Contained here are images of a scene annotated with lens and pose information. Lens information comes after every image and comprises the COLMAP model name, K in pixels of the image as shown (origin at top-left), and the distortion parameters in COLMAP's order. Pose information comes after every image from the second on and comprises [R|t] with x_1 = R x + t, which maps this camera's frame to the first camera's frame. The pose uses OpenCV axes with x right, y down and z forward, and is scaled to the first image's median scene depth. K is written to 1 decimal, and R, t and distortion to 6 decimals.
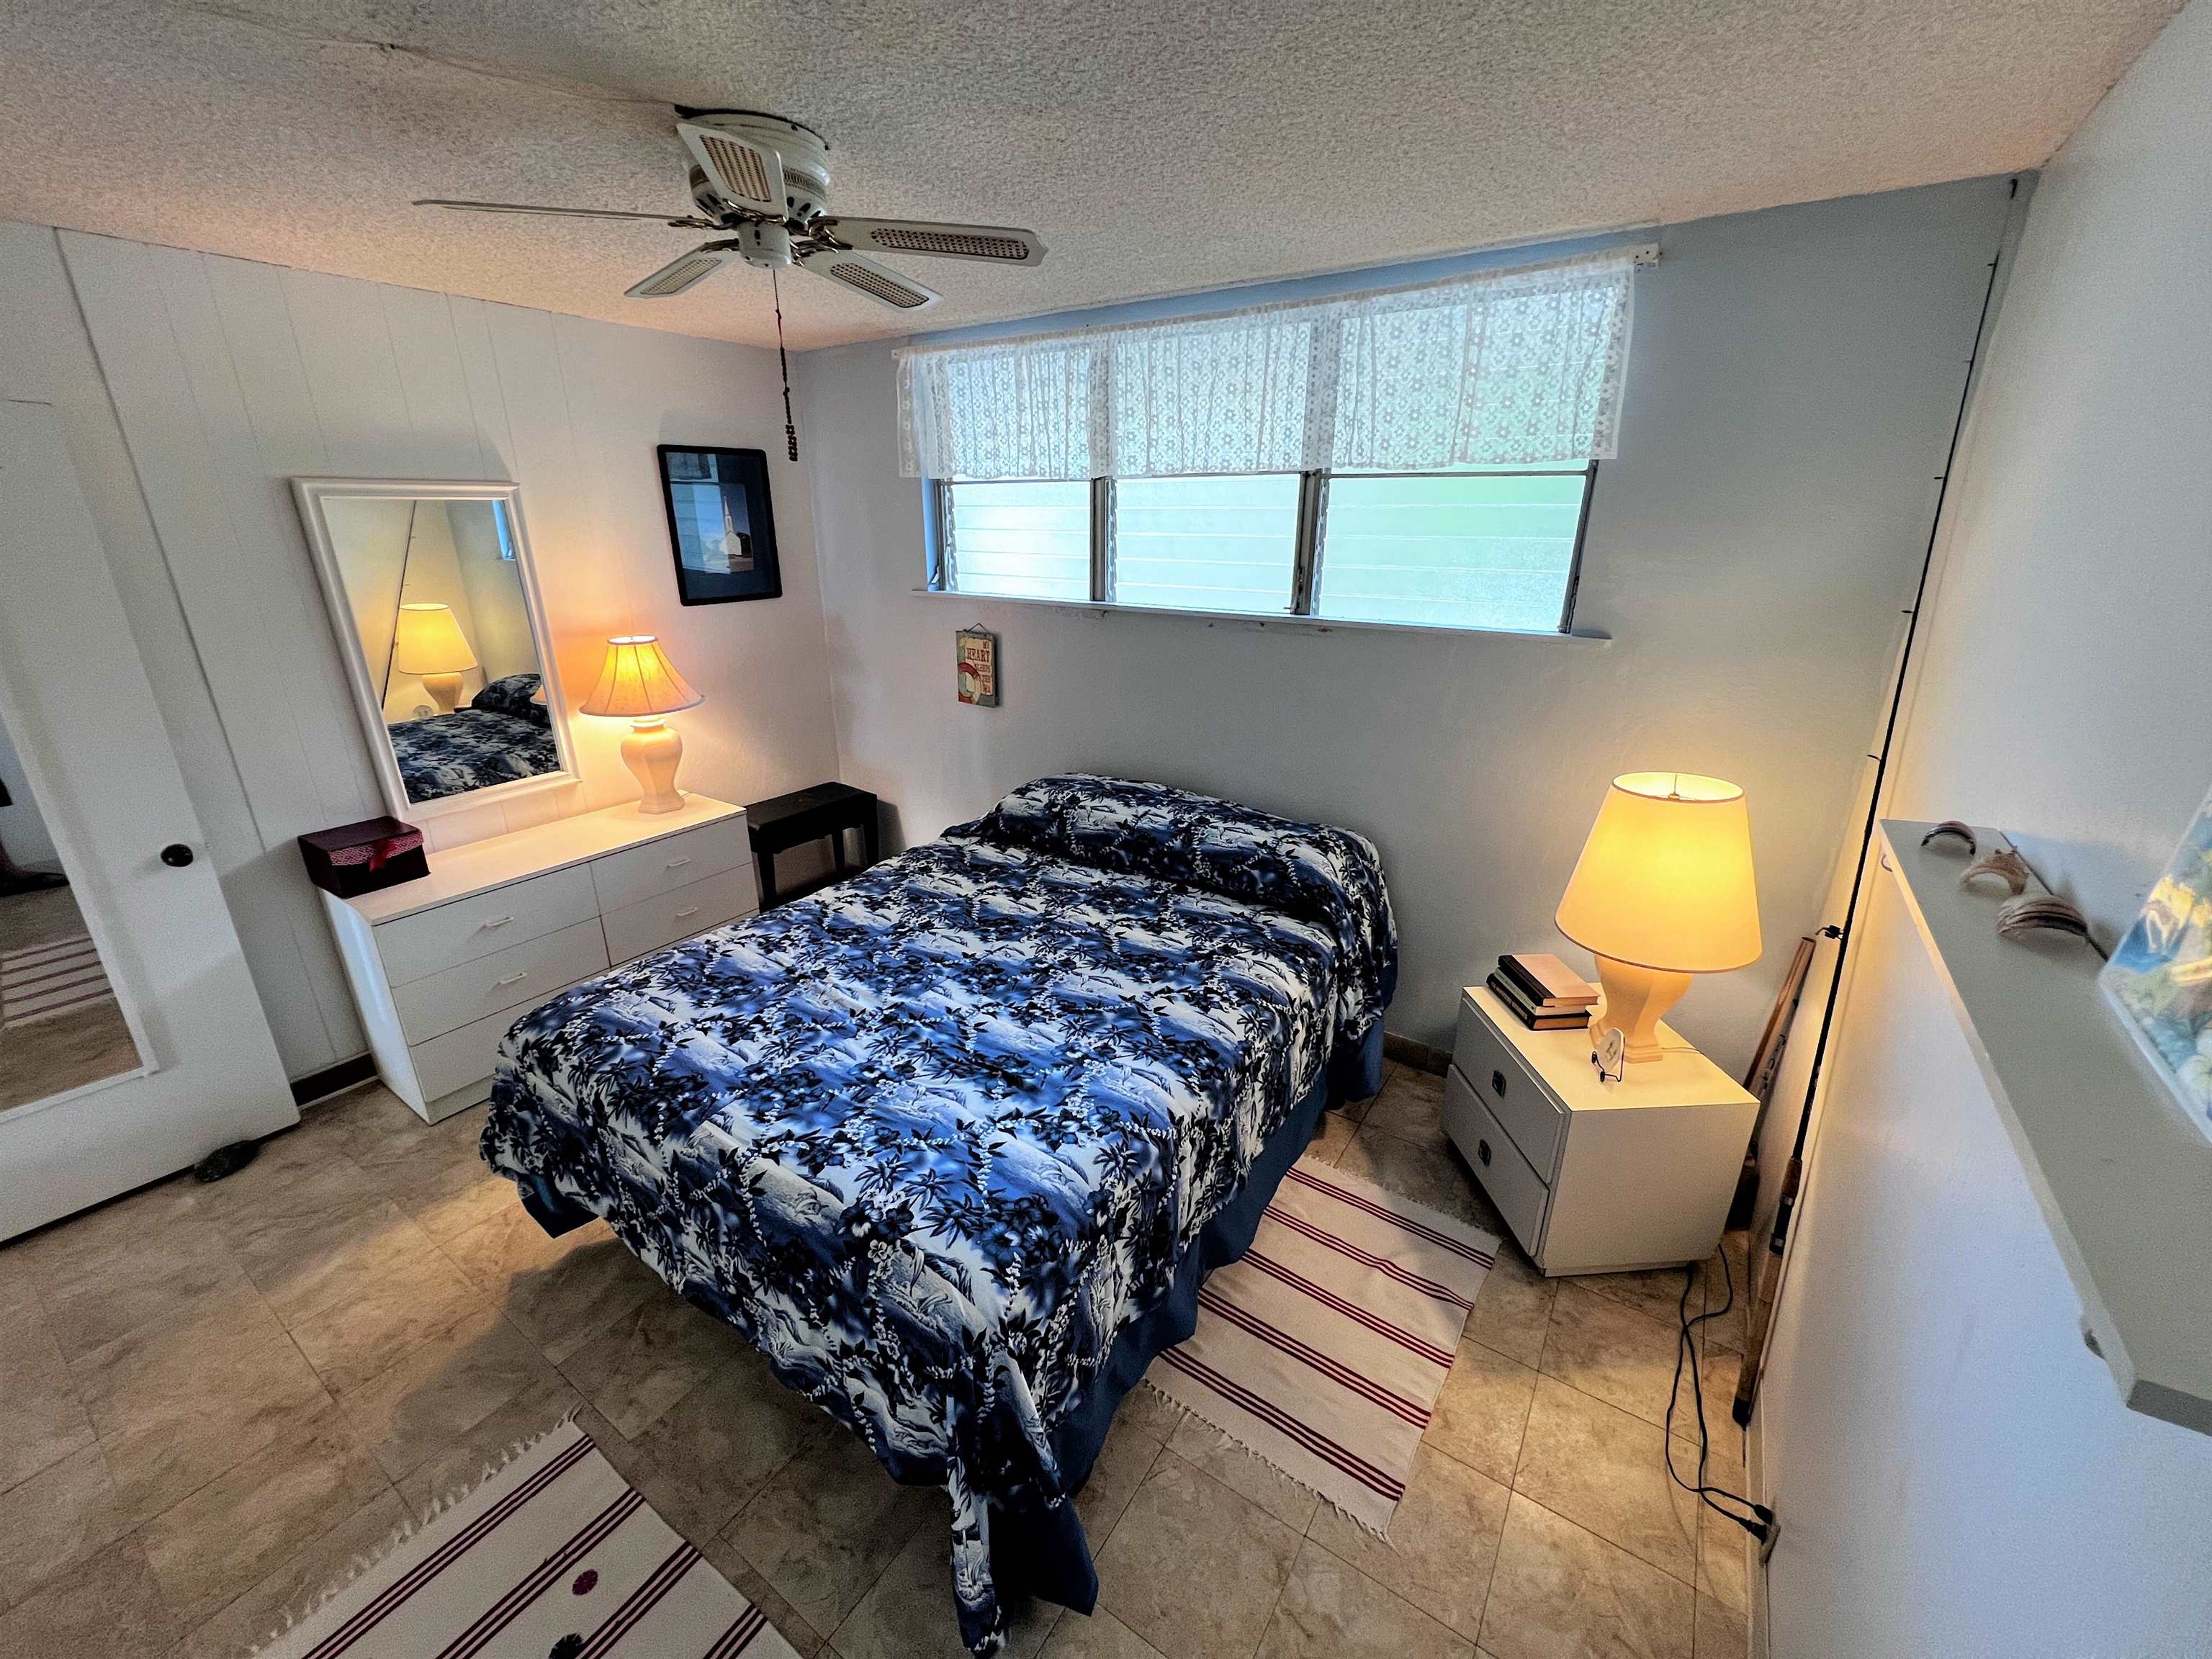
lens RADIAL K [[885.5, 0, 1103.7], [0, 885.5, 821.8], [0, 0, 1]] dist [-0.002202, 0.000299]
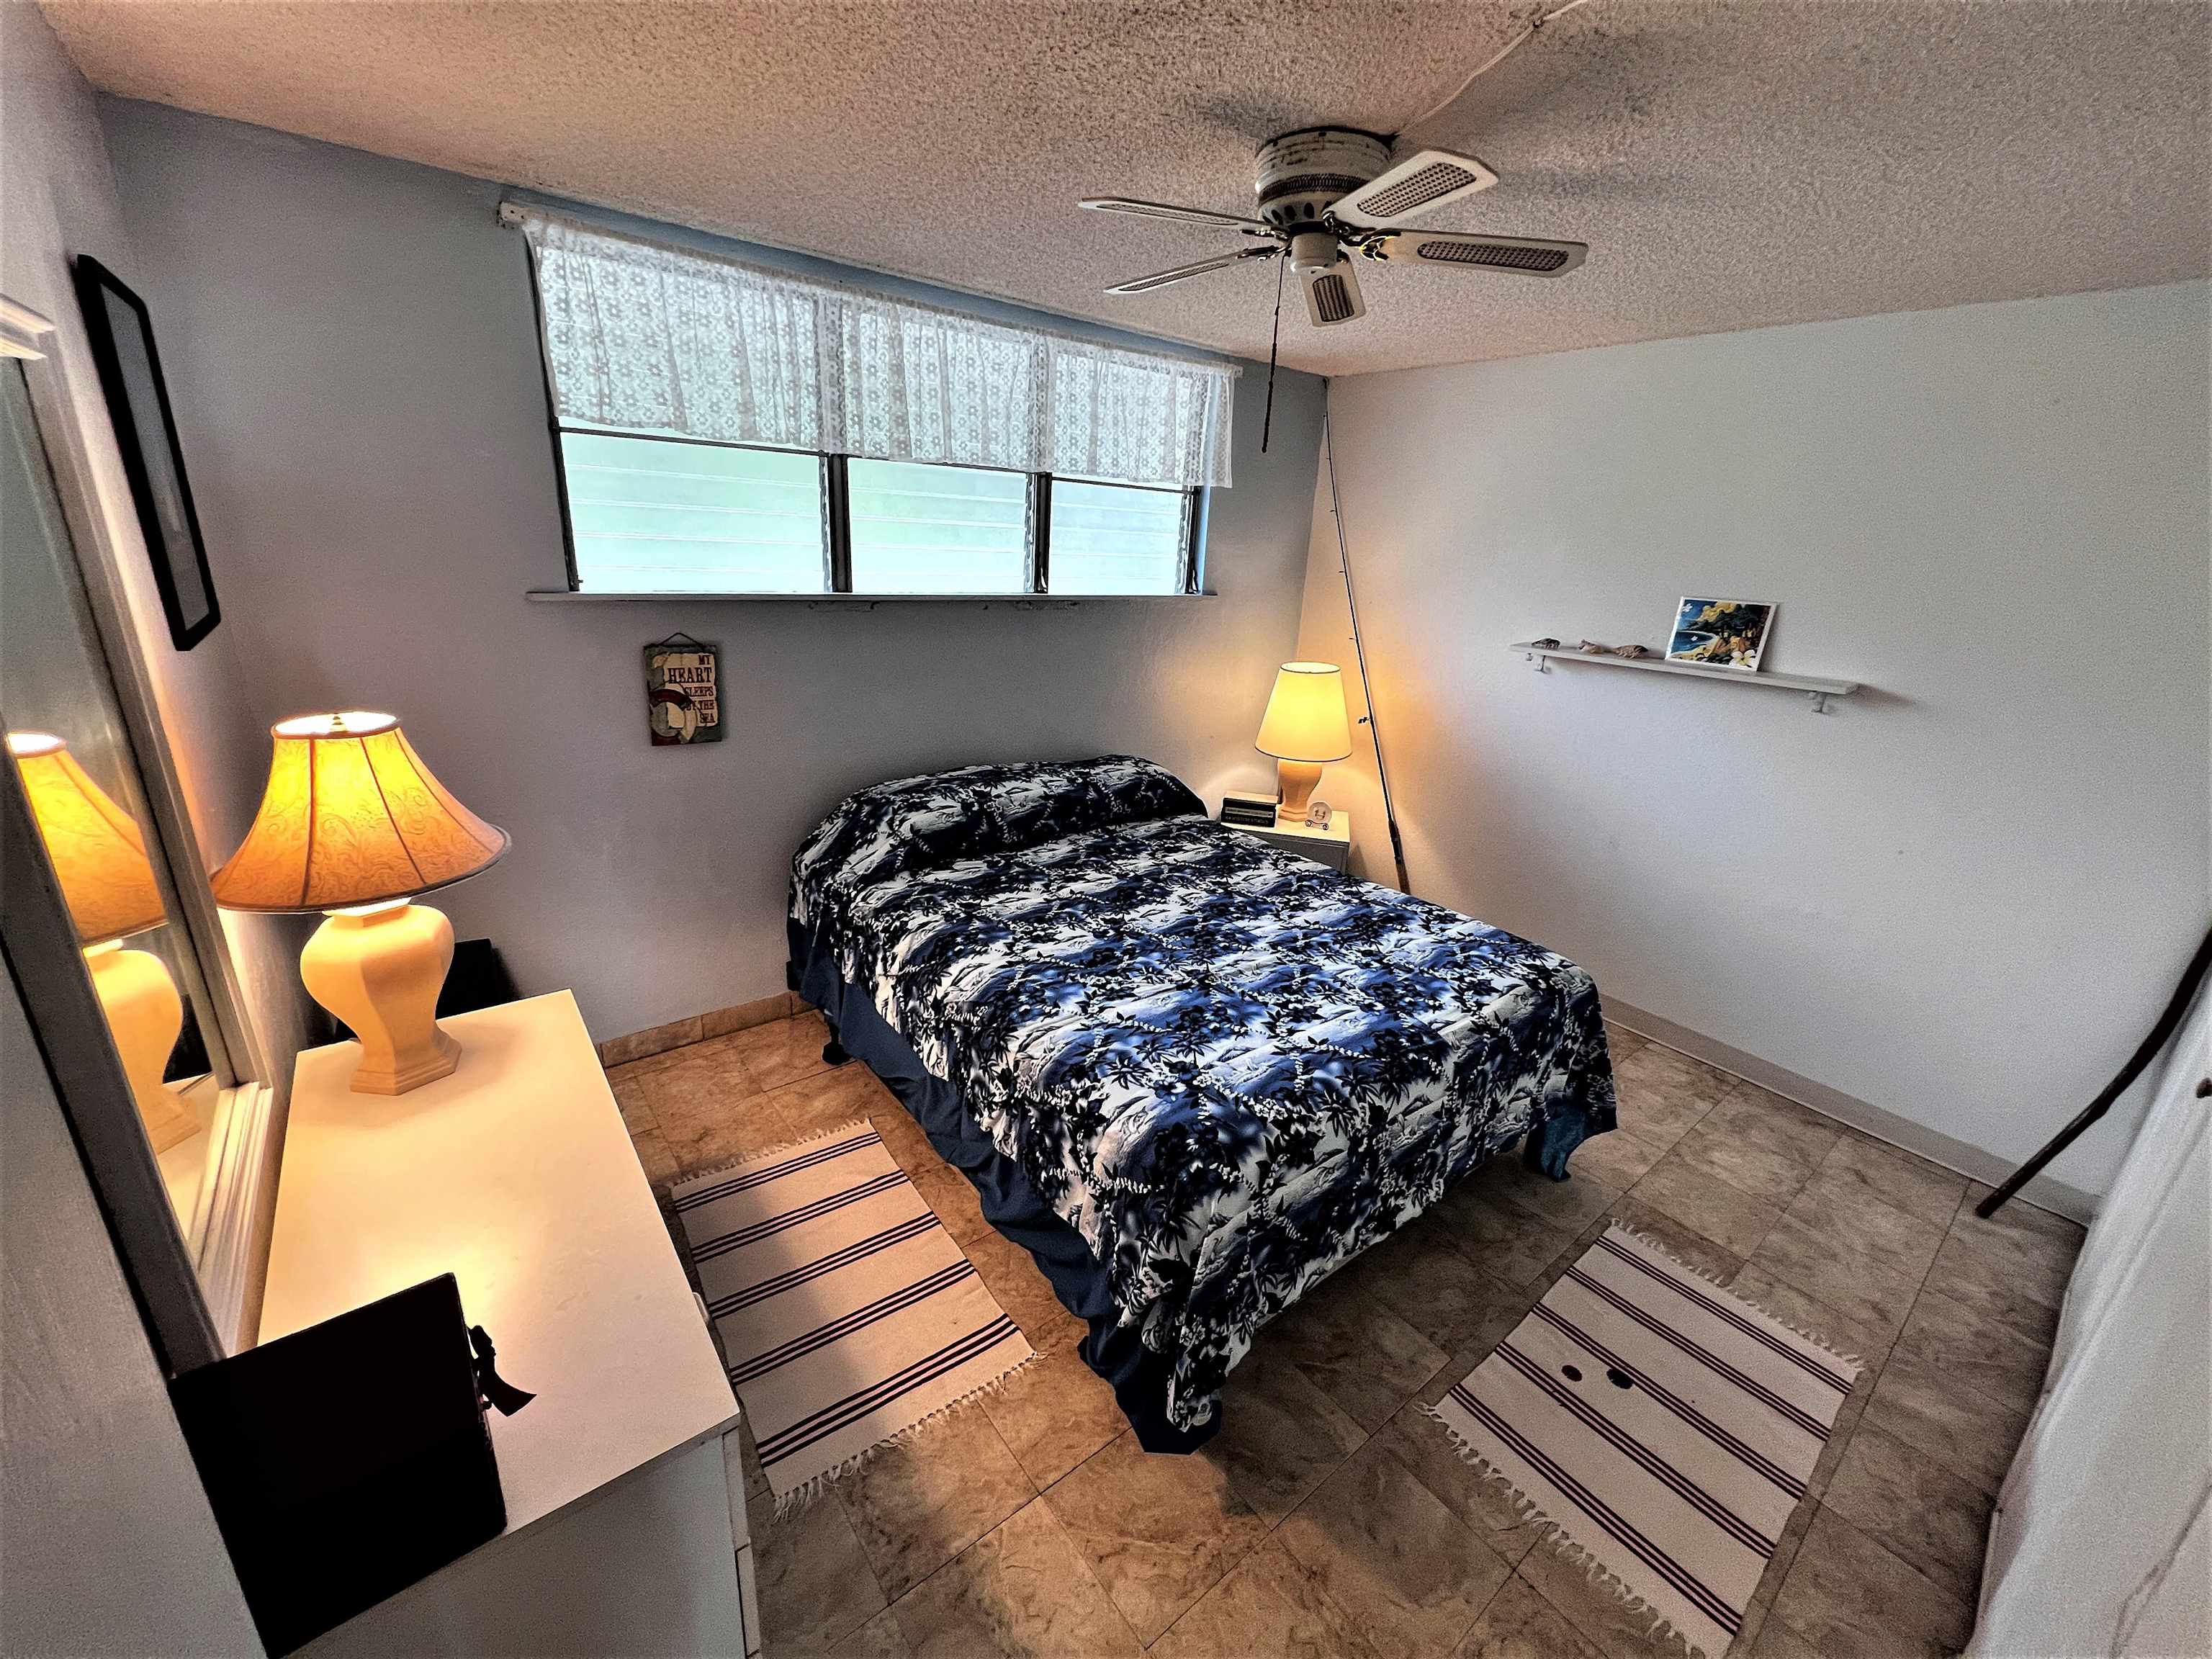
lens RADIAL K [[885.5, 0, 1103.7], [0, 885.5, 821.8], [0, 0, 1]] dist [-0.002202, 0.000299]
pose [[0.303065, -0.281765, 0.910363, -1.122301], [0.266245, 0.942285, 0.203010, -0.198726], [-0.915022, 0.180855, 0.360592, 0.667984]]
